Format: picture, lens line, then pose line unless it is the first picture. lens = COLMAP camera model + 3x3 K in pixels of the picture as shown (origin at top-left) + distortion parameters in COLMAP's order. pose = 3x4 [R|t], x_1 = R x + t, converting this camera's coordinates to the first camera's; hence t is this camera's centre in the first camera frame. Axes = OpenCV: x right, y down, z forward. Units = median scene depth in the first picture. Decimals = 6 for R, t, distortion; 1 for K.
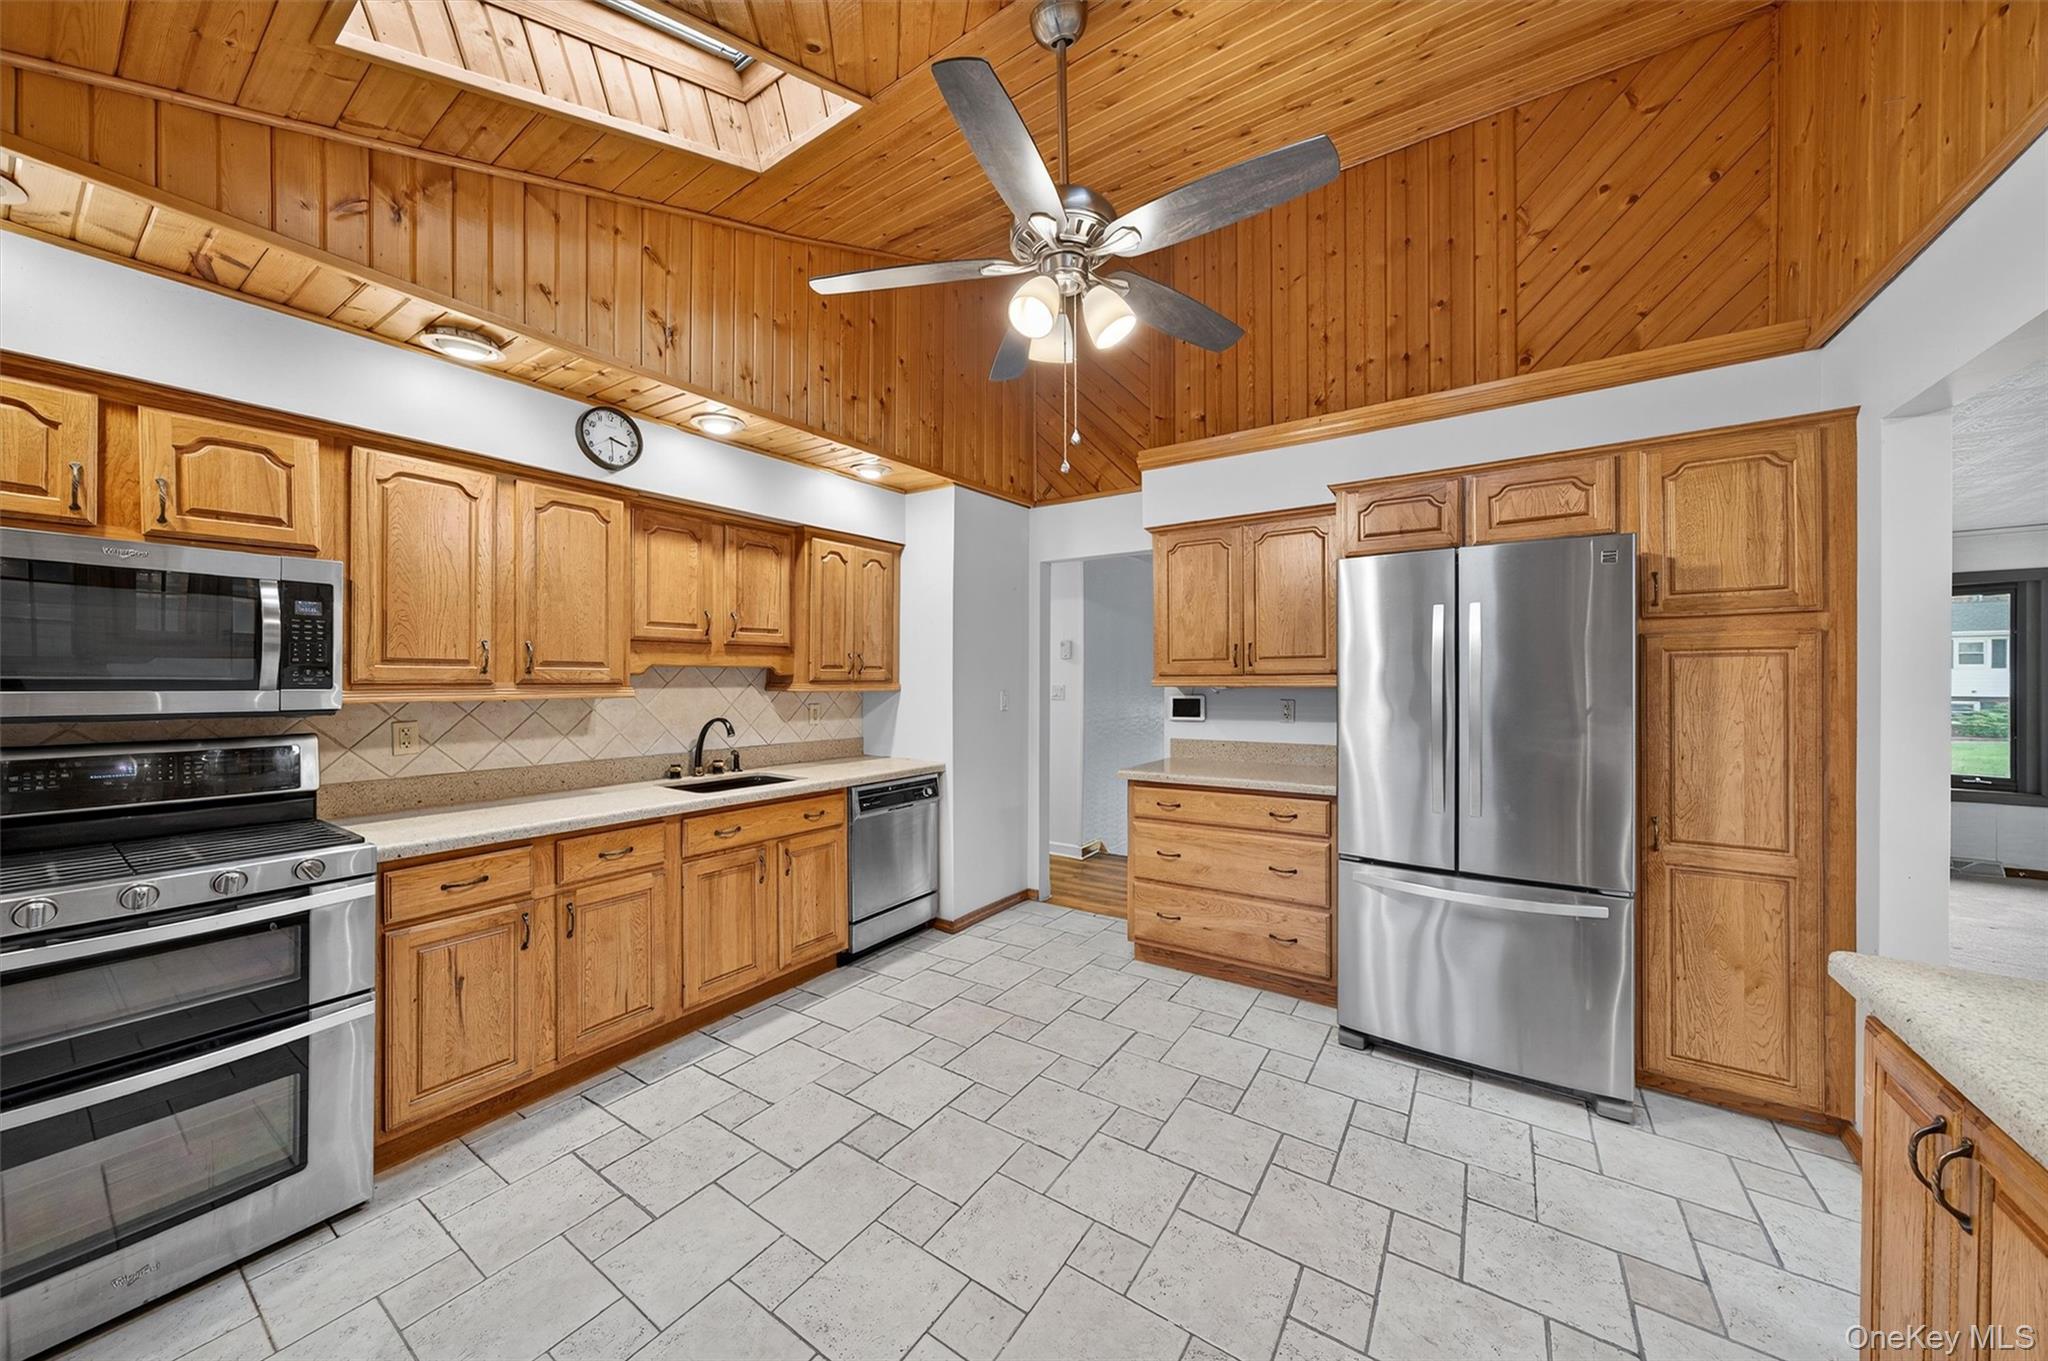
lens RADIAL K [[701.4, 0, 1010.2], [0, 701.4, 679.8], [0, 0, 1]] dist [-0.002168, 0.000510]
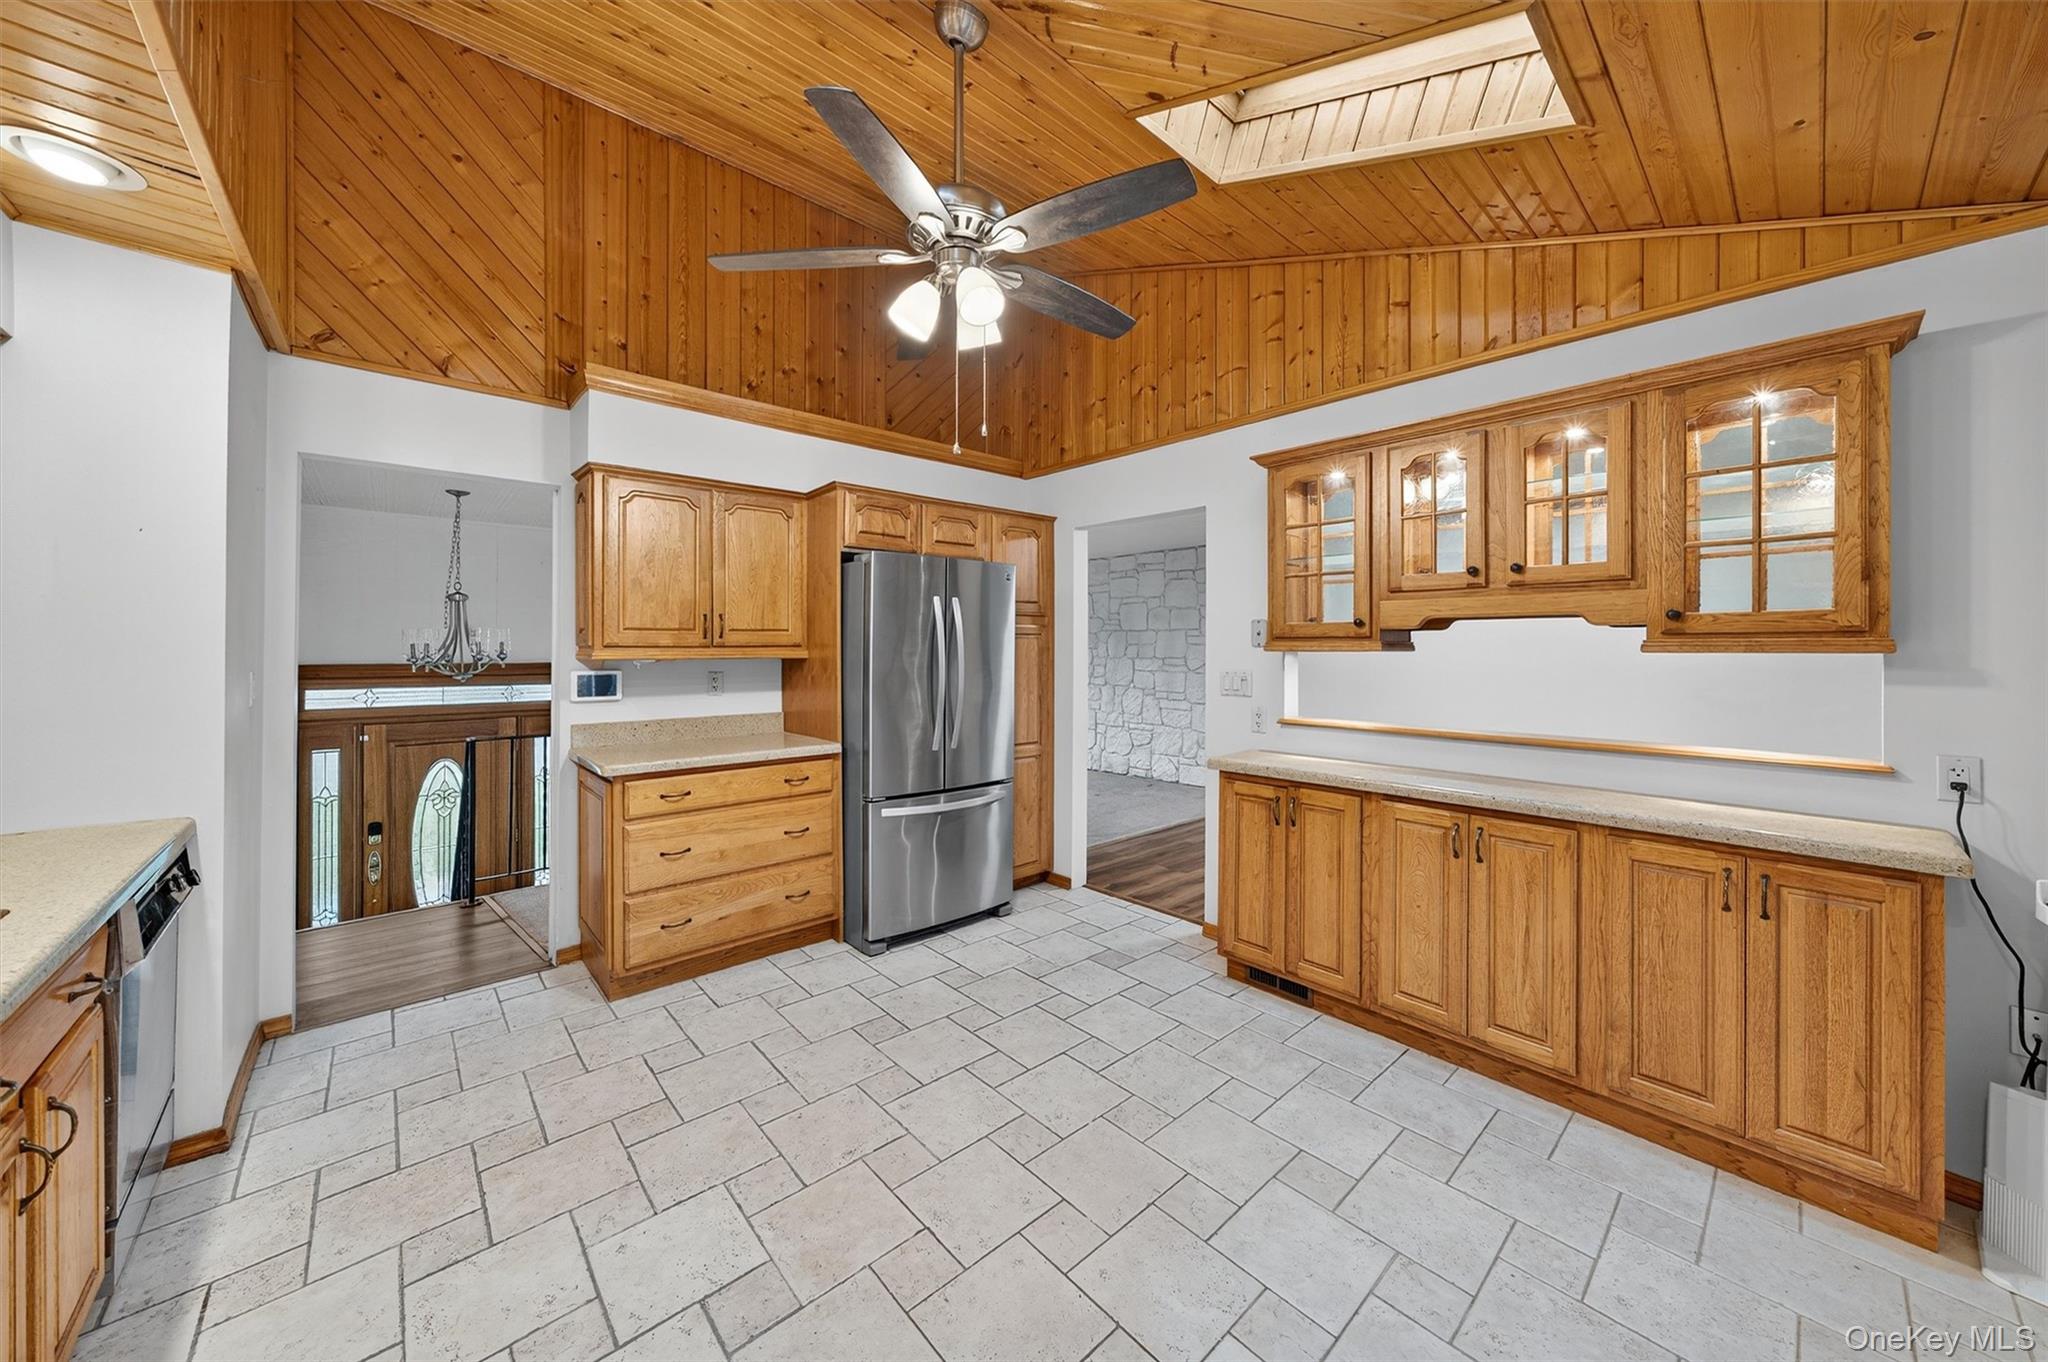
lens RADIAL K [[701.4, 0, 1046.5], [0, 701.4, 652.7], [0, 0, 1]] dist [-0.002168, 0.000510]
pose [[0.243031, -0.000520, 0.970018, -0.605060], [0.003337, 0.999994, -0.000300, 0.004018], [-0.970013, 0.003310, 0.243031, 0.412158]]
